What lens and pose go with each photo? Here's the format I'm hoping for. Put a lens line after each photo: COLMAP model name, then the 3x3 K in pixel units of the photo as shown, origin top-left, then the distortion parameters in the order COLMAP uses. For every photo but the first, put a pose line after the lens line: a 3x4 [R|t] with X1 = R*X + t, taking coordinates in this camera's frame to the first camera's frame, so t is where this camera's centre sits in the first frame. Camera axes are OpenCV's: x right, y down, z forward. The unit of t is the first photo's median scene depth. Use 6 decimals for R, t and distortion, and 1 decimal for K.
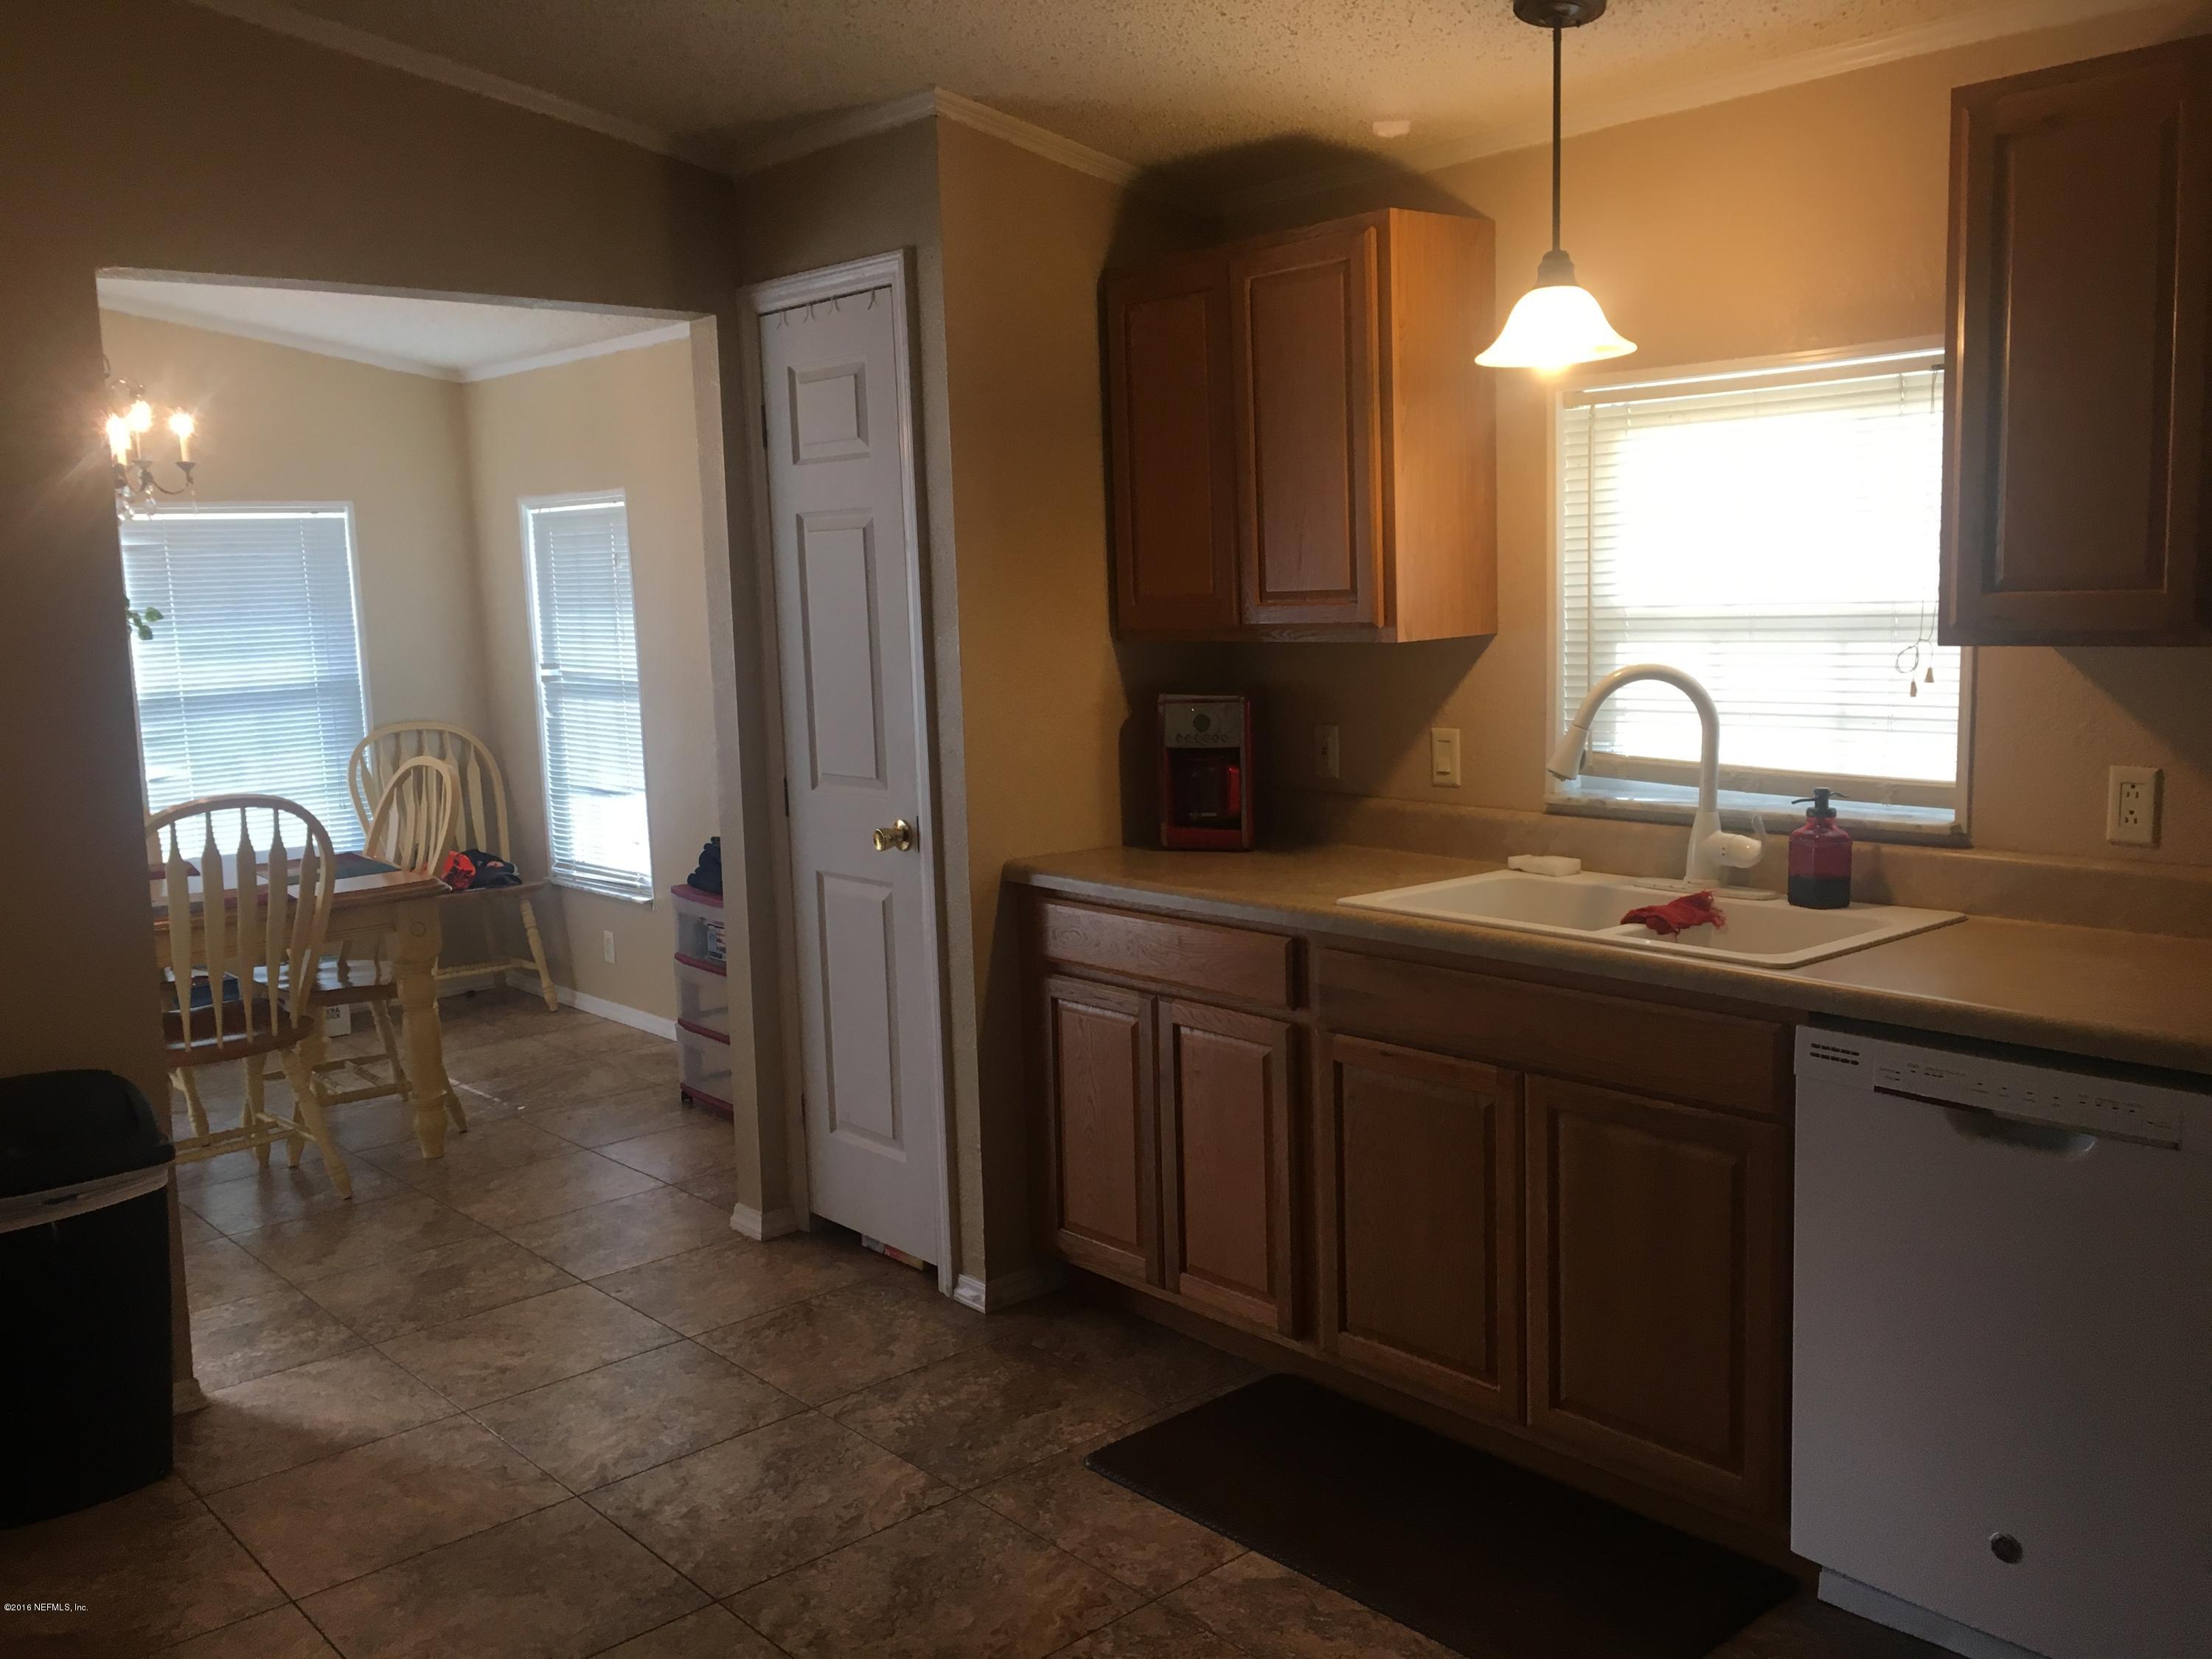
lens RADIAL K [[1881.3, 0, 1106.4], [0, 1881.3, 835.6], [0, 0, 1]] dist [0.011903, 0.004834]
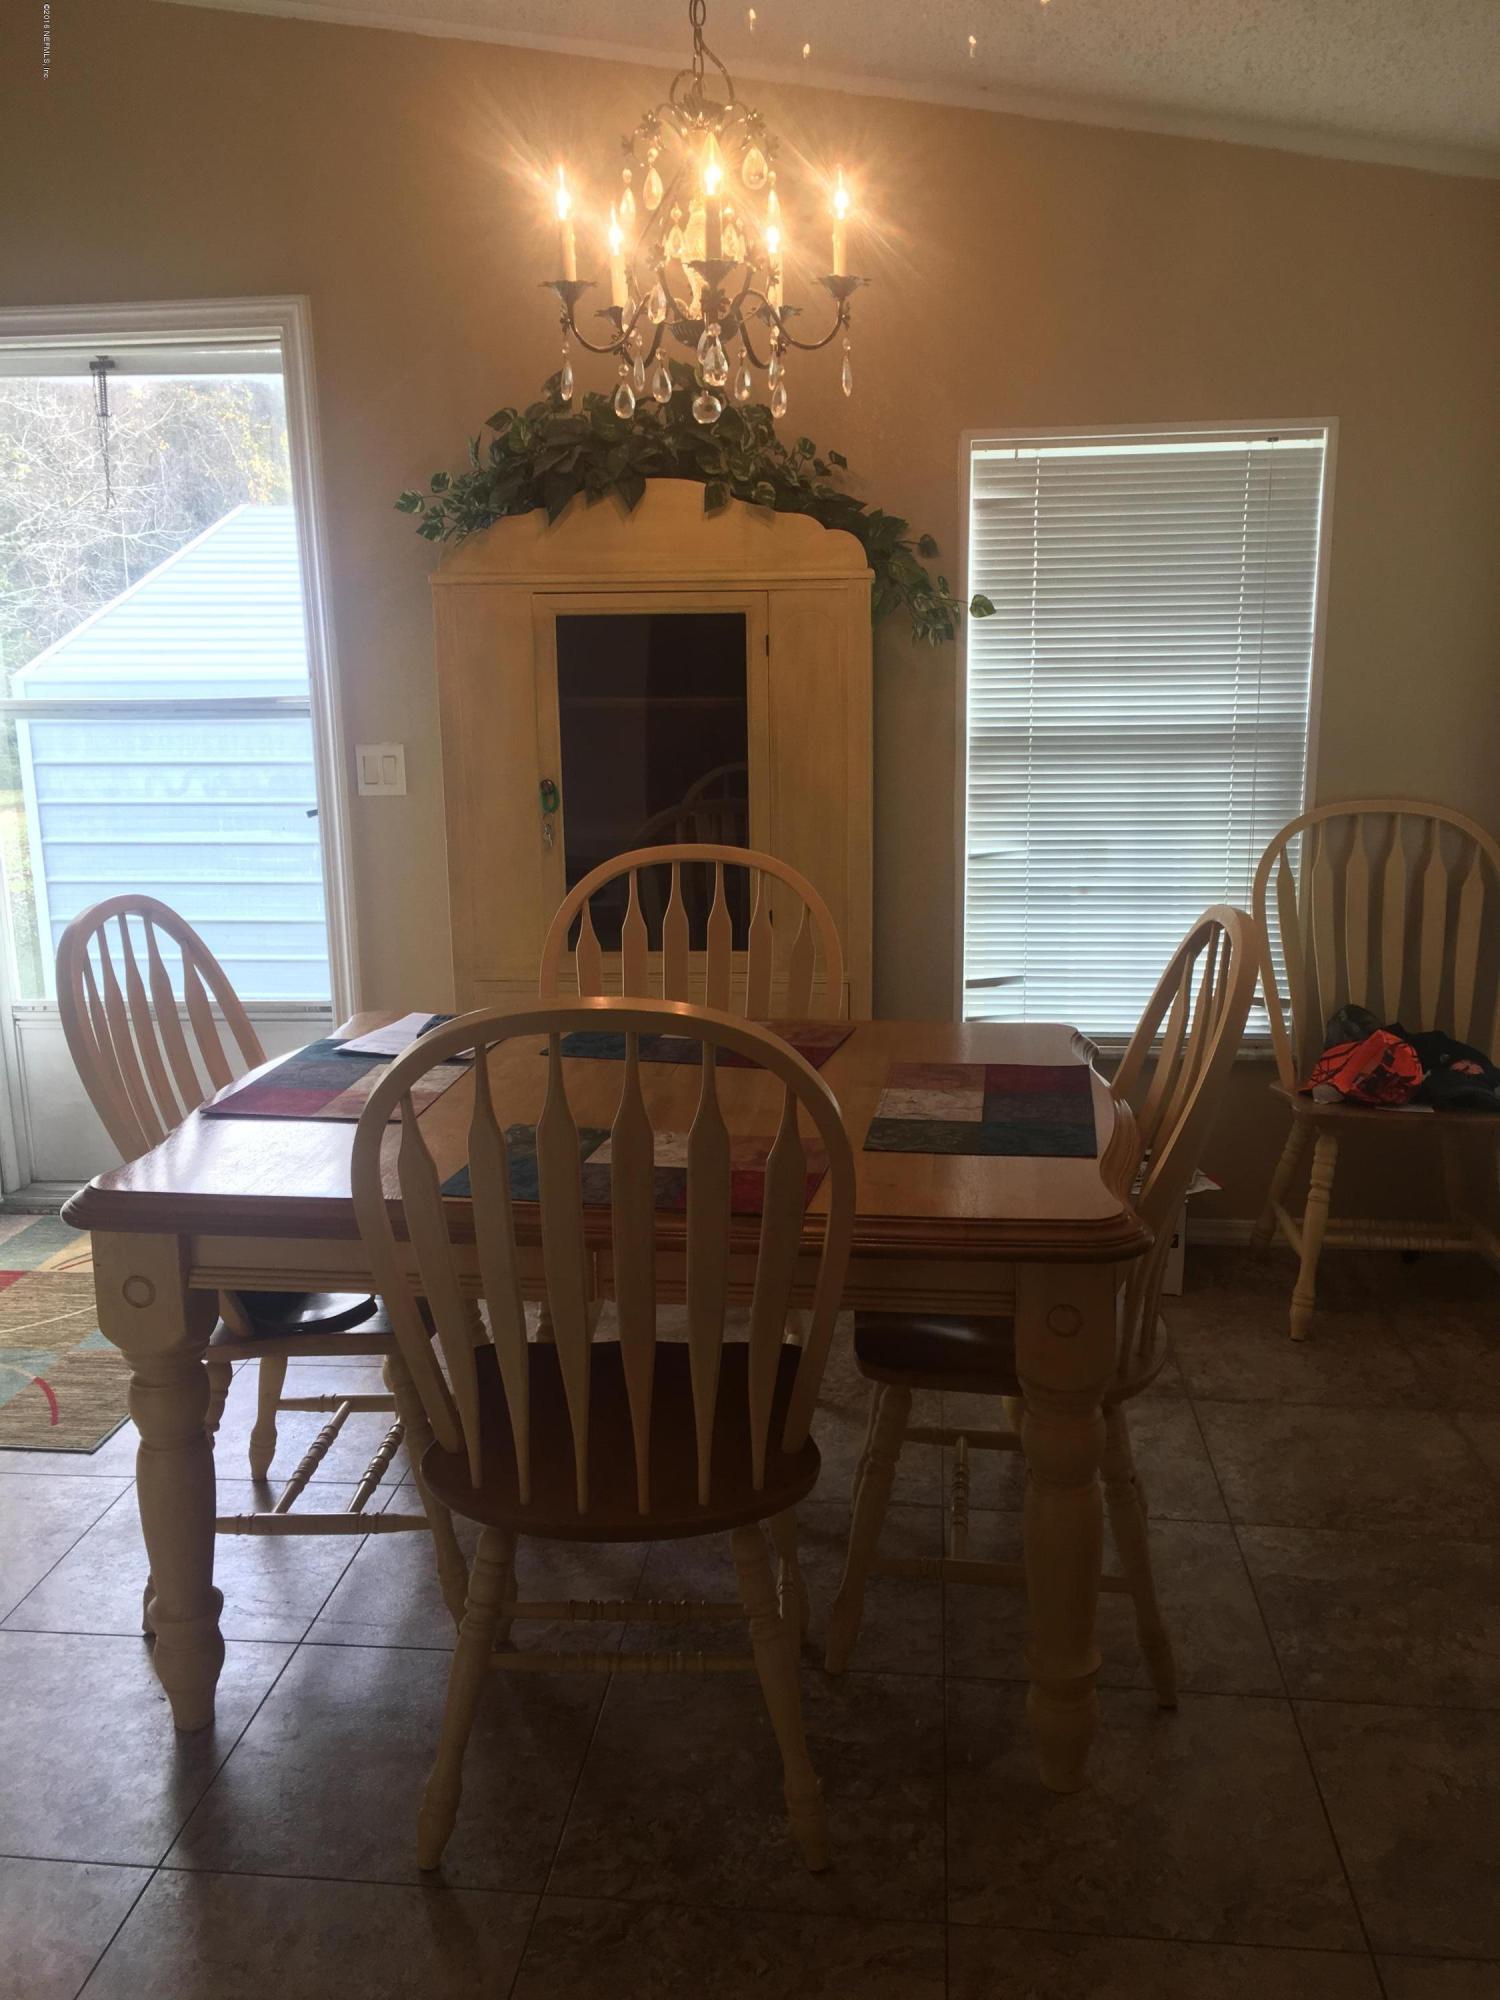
lens RADIAL K [[1701.0, 0, 742.0], [0, 1701.0, 1010.7], [0, 0, 1]] dist [0.011903, 0.004834]
pose [[0.669411, 0.181424, -0.720399, -0.107924], [-0.111195, 0.983267, 0.144298, -0.051861], [0.734523, -0.016490, 0.678383, 0.505947]]
